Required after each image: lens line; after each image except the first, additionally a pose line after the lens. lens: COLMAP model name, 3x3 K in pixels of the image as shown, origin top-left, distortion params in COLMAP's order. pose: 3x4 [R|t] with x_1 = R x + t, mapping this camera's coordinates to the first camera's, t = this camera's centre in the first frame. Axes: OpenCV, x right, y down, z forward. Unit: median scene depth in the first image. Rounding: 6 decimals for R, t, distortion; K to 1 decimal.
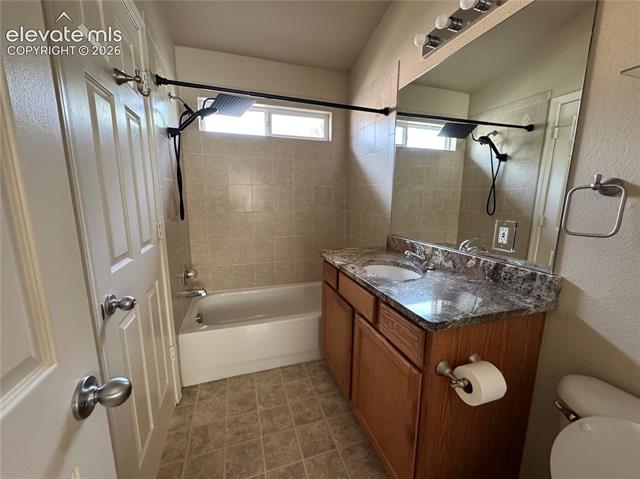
lens RADIAL K [[257.1, 0, 319.3], [0, 257.1, 240.4], [0, 0, 1]] dist [-0.000400, 0.000499]
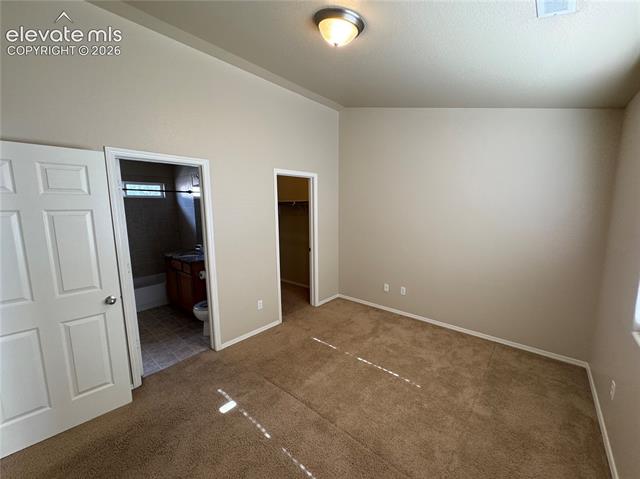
lens RADIAL K [[257.1, 0, 318.4], [0, 257.1, 239.4], [0, 0, 1]] dist [-0.000400, 0.000499]
pose [[0.866453, -0.088662, 0.491323, 0.087089], [0.111710, 0.993583, -0.017703, 0.110494], [-0.486601, 0.070224, 0.870797, -1.575664]]
